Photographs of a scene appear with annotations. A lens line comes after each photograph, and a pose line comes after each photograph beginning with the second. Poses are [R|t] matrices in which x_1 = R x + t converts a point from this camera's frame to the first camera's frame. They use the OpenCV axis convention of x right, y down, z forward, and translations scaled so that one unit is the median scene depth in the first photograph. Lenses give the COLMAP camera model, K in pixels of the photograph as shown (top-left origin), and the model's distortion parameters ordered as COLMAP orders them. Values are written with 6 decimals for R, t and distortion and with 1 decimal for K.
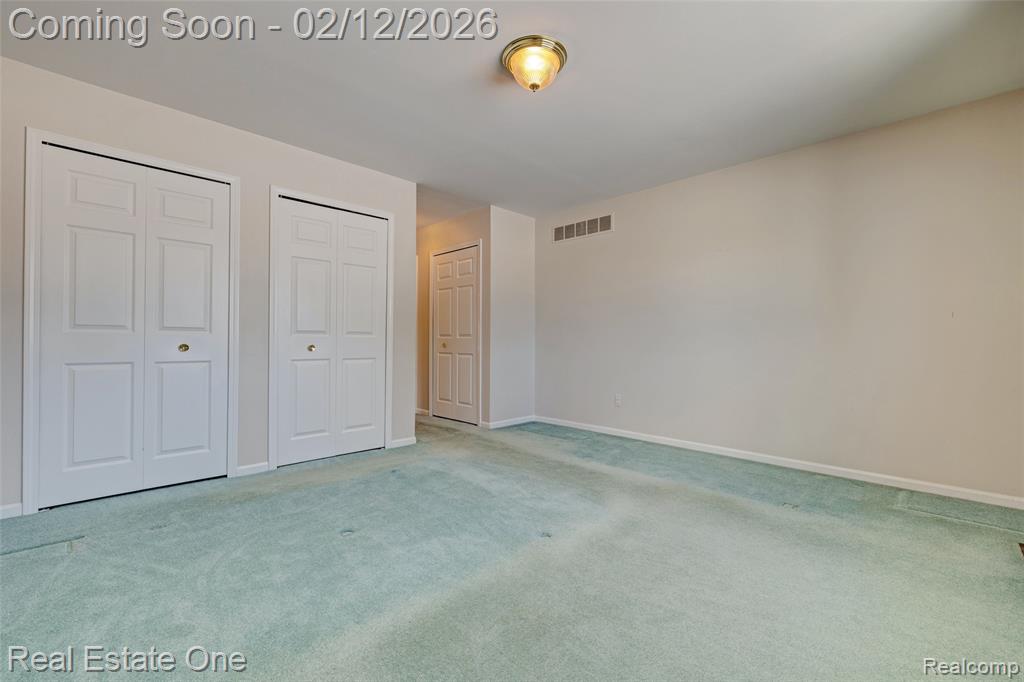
lens RADIAL K [[432.3, 0, 515.4], [0, 432.3, 338.1], [0, 0, 1]] dist [0.000838, 0.000180]
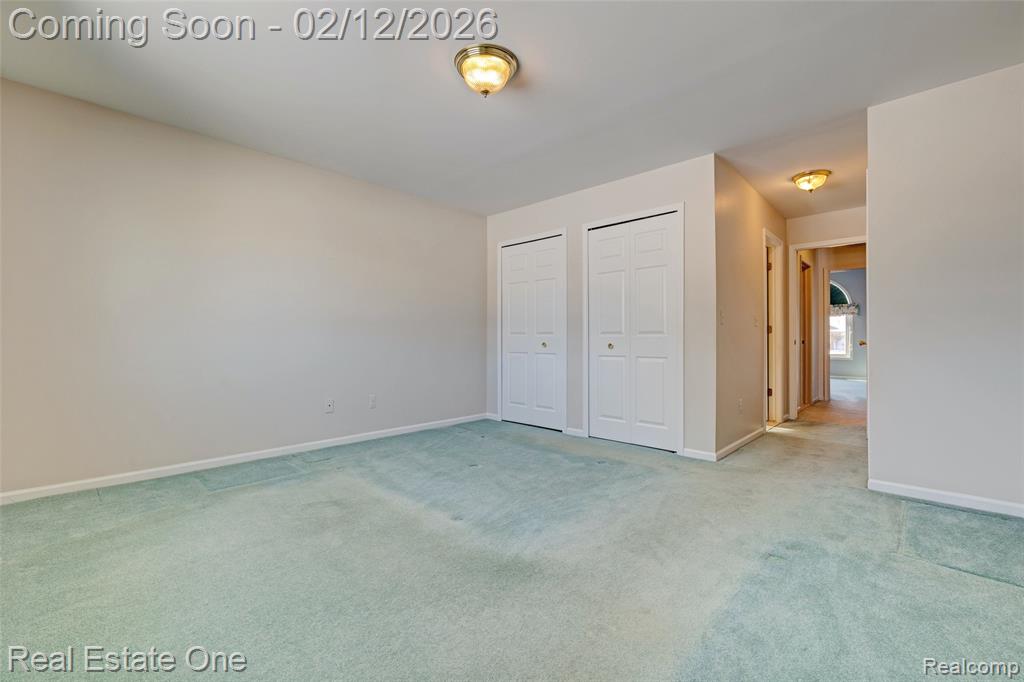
lens RADIAL K [[432.3, 0, 515.4], [0, 432.3, 338.1], [0, 0, 1]] dist [0.000838, 0.000180]
pose [[0.036535, -0.013638, -0.999239, 0.735755], [0.005047, 0.999897, -0.013462, 0.015853], [0.999320, -0.004551, 0.036600, 0.713901]]
